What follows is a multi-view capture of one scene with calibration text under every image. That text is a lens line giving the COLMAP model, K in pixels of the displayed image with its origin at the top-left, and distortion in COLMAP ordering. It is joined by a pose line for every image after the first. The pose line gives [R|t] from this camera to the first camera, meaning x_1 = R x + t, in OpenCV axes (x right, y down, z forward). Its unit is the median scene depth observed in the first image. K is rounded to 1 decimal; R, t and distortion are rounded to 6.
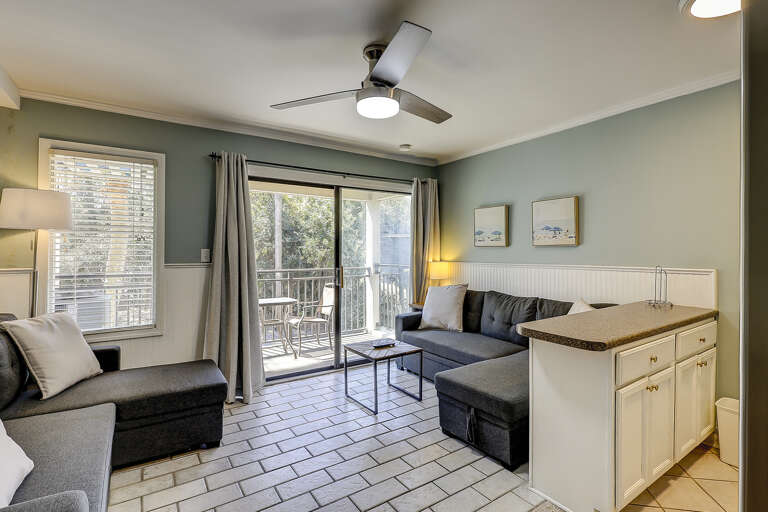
lens RADIAL K [[373.7, 0, 386.0], [0, 373.7, 243.6], [0, 0, 1]] dist [-0.002236, -0.001341]
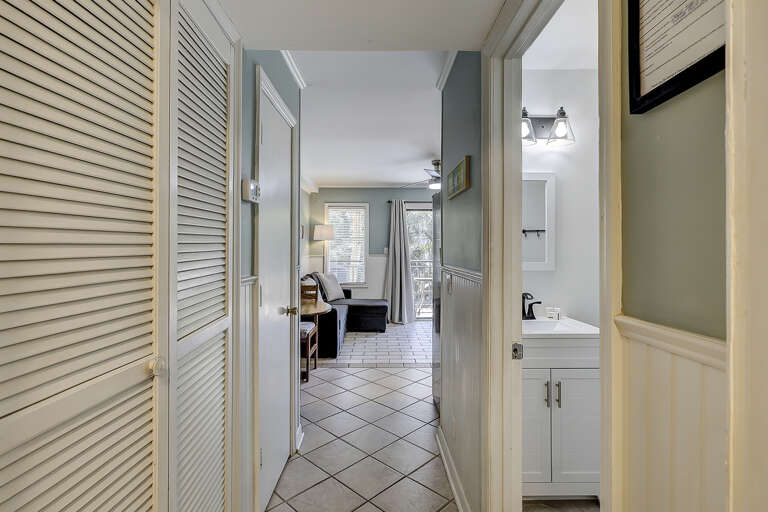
lens RADIAL K [[373.7, 0, 384.2], [0, 373.7, 252.1], [0, 0, 1]] dist [-0.002236, -0.001341]
pose [[0.834845, 0.002690, -0.550478, 0.669968], [0.008933, 0.999790, 0.018434, 0.001004], [0.550412, -0.020307, 0.834646, -0.751494]]
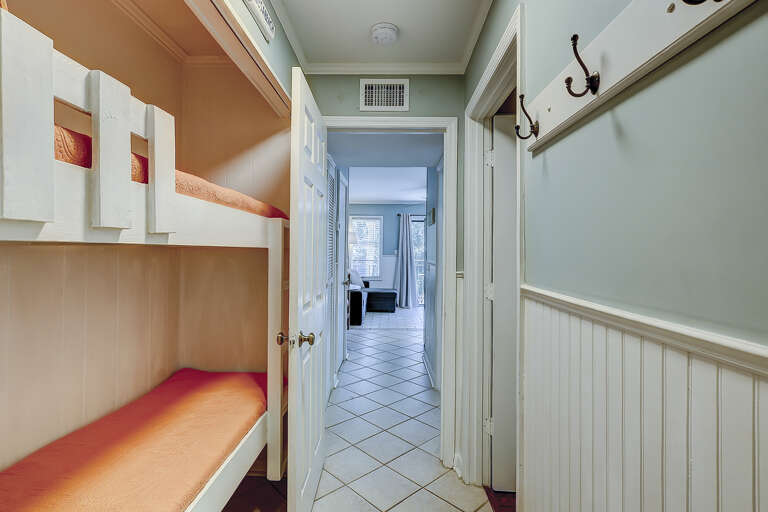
lens RADIAL K [[373.7, 0, 381.3], [0, 373.7, 252.1], [0, 0, 1]] dist [-0.002236, -0.001341]
pose [[0.815175, 0.004252, -0.579200, 1.038970], [0.004156, 0.999904, 0.013191, -0.005196], [0.579200, -0.013160, 0.815079, -1.312475]]
